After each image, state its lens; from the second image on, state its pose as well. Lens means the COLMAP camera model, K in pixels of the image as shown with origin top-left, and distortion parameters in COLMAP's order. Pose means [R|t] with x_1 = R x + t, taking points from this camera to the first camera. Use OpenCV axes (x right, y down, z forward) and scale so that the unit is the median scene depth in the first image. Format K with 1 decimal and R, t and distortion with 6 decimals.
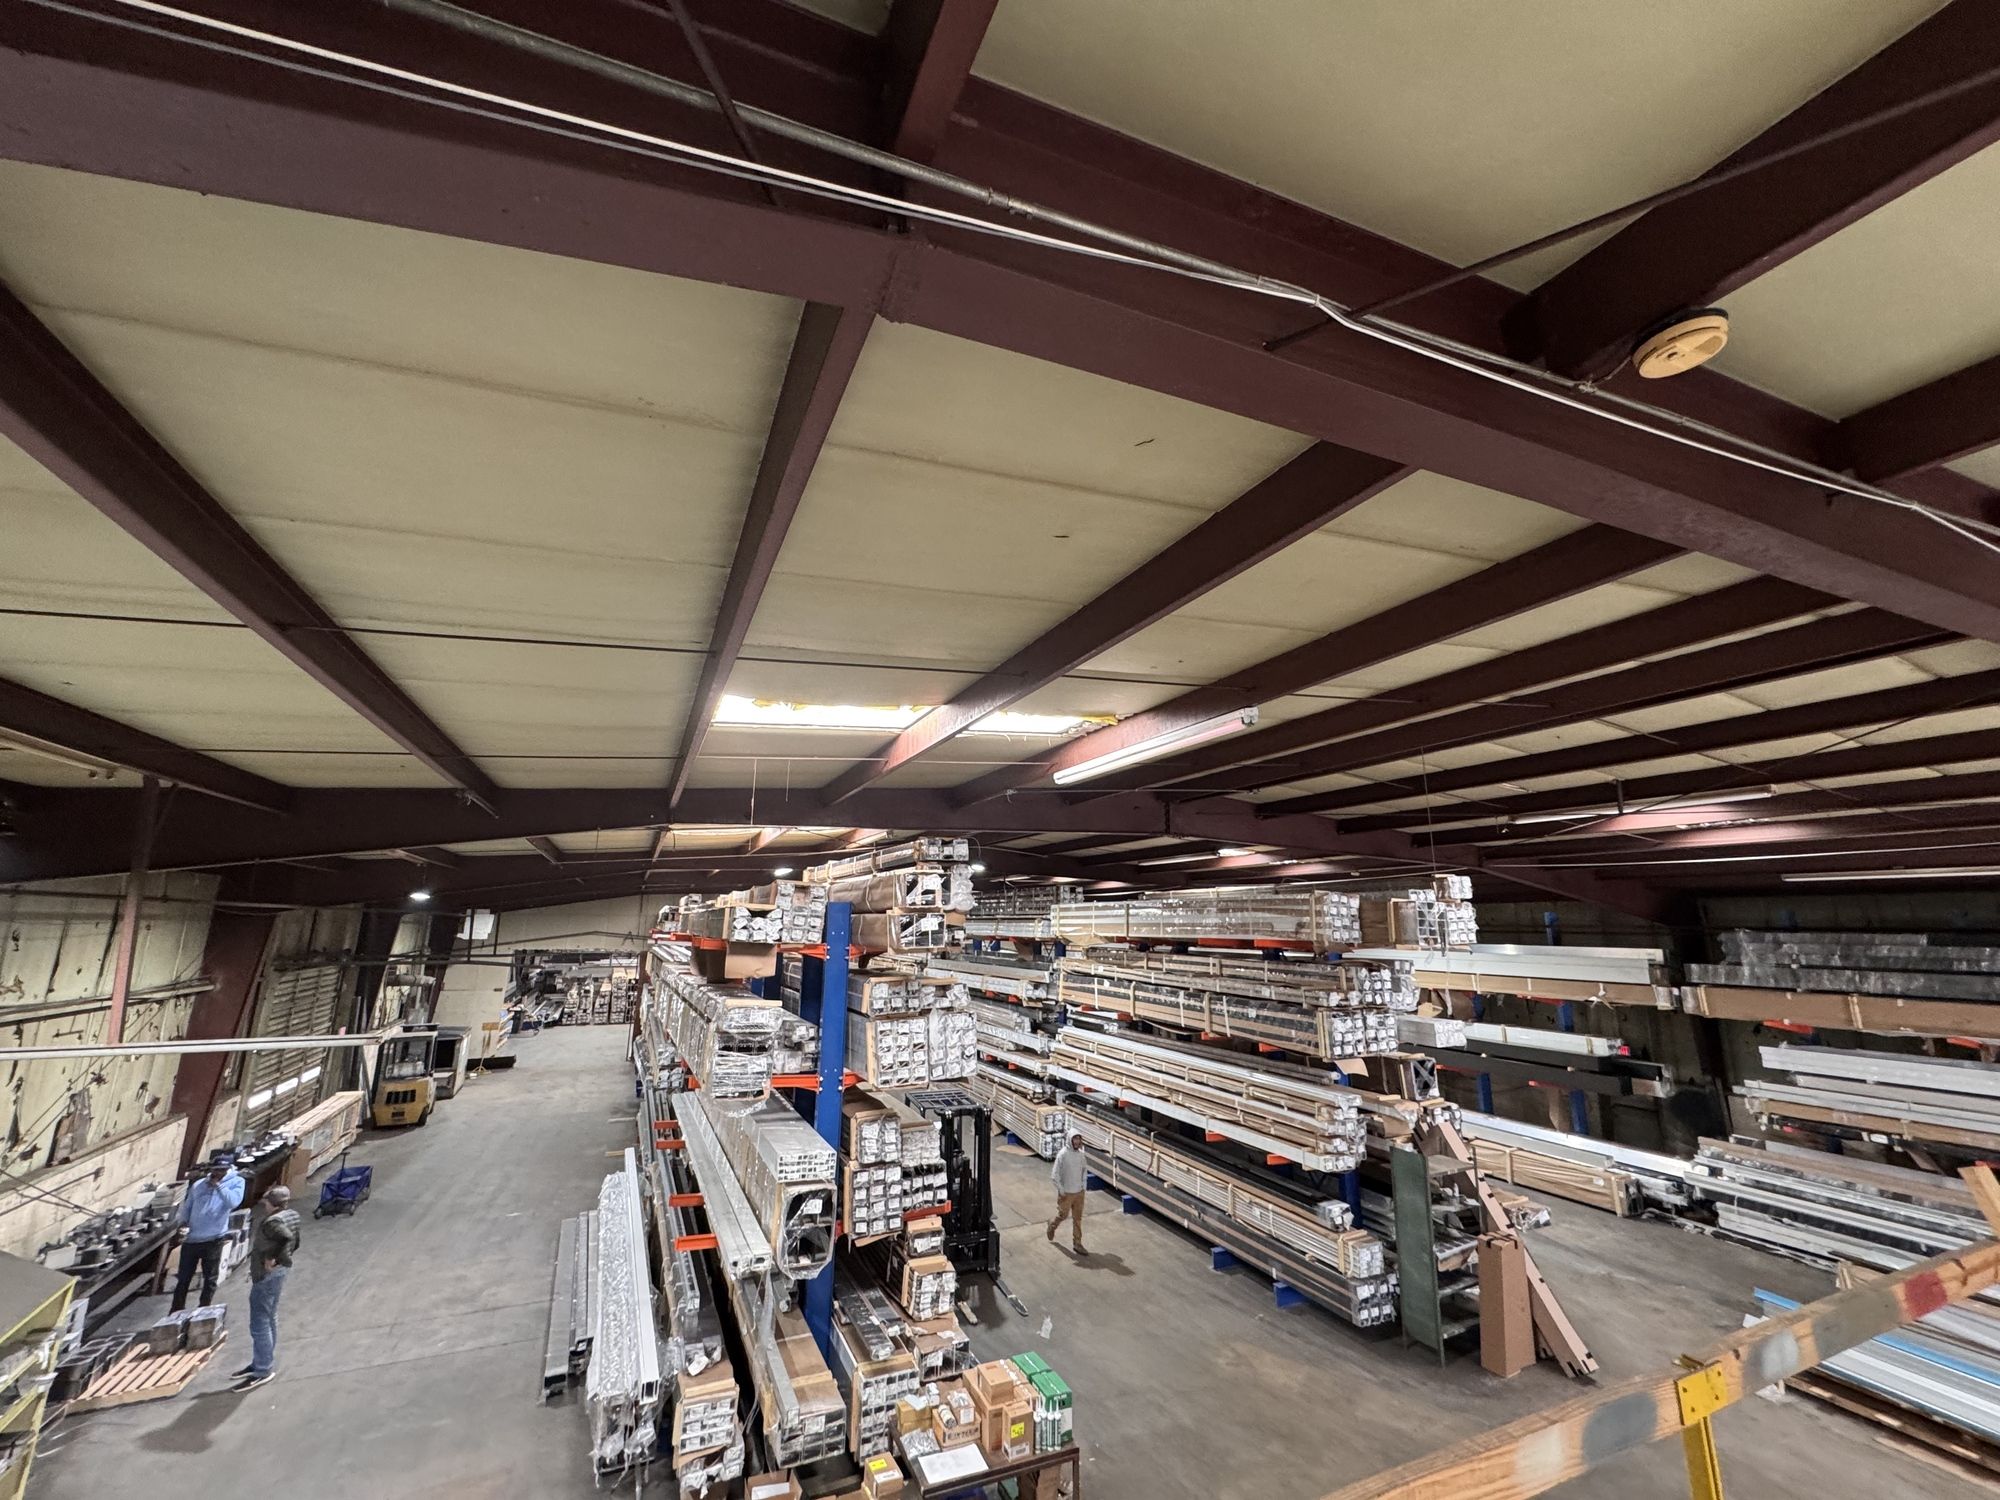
lens RADIAL K [[795.9, 0, 1000.0], [0, 795.9, 750.0], [0, 0, 1]] dist [-0.002175, -0.000088]
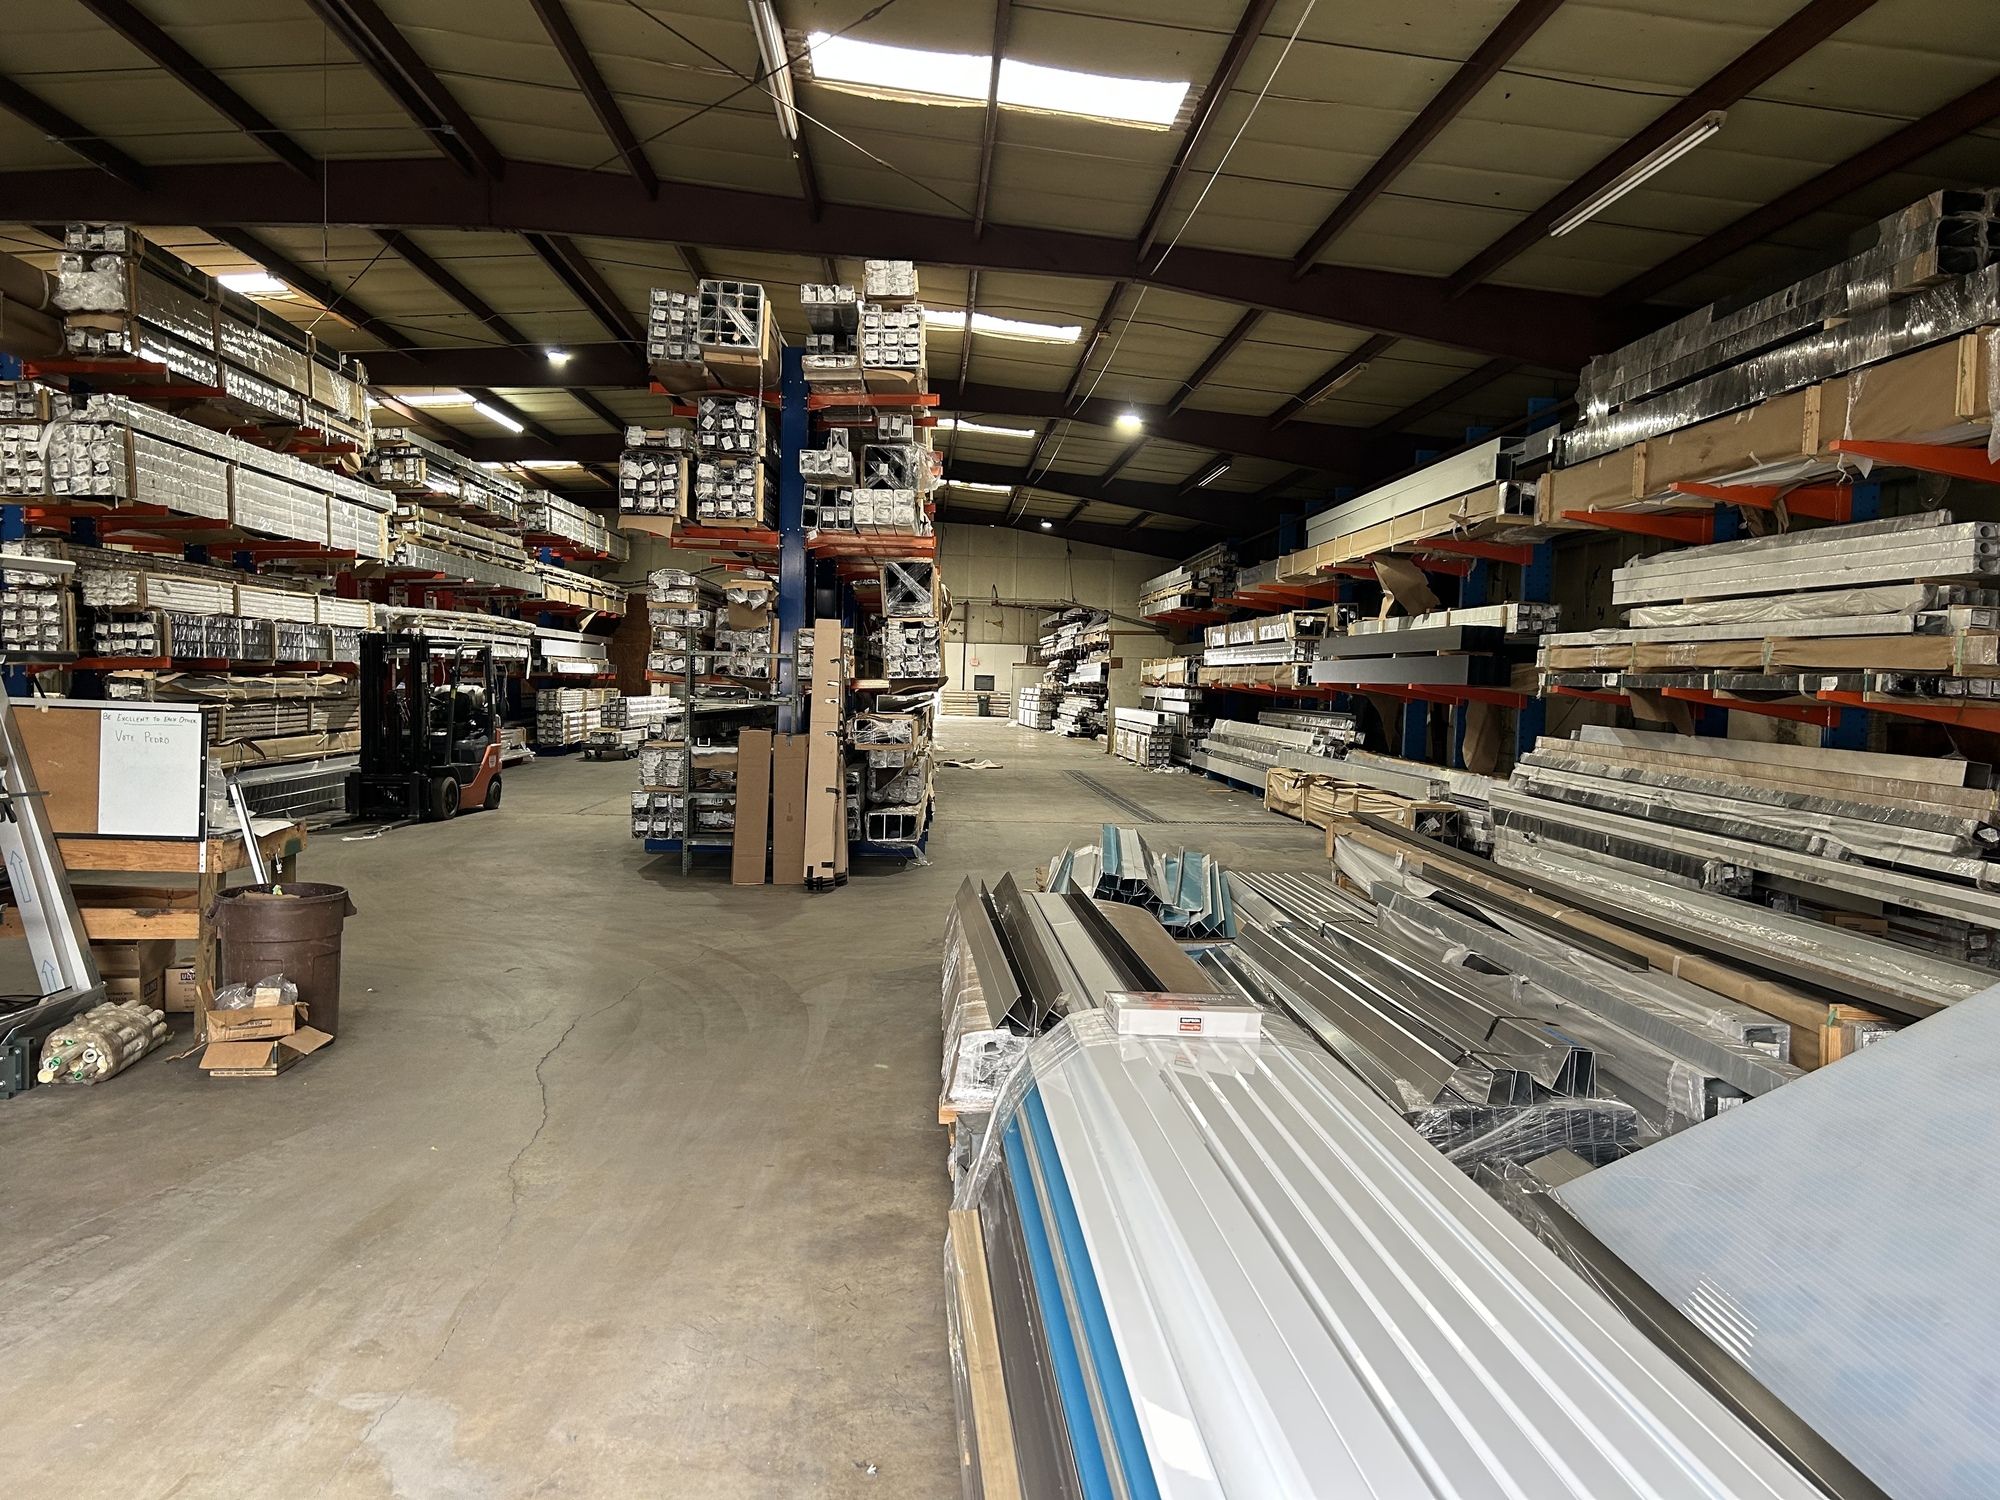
lens RADIAL K [[1510.1, 0, 1000.0], [0, 1510.1, 750.0], [0, 0, 1]] dist [0.025876, -0.001745]
pose [[0.932461, 0.031595, -0.359886, 1.240823], [0.060094, 0.968725, 0.240749, 0.281564], [0.356238, -0.246116, 0.901400, -0.186458]]
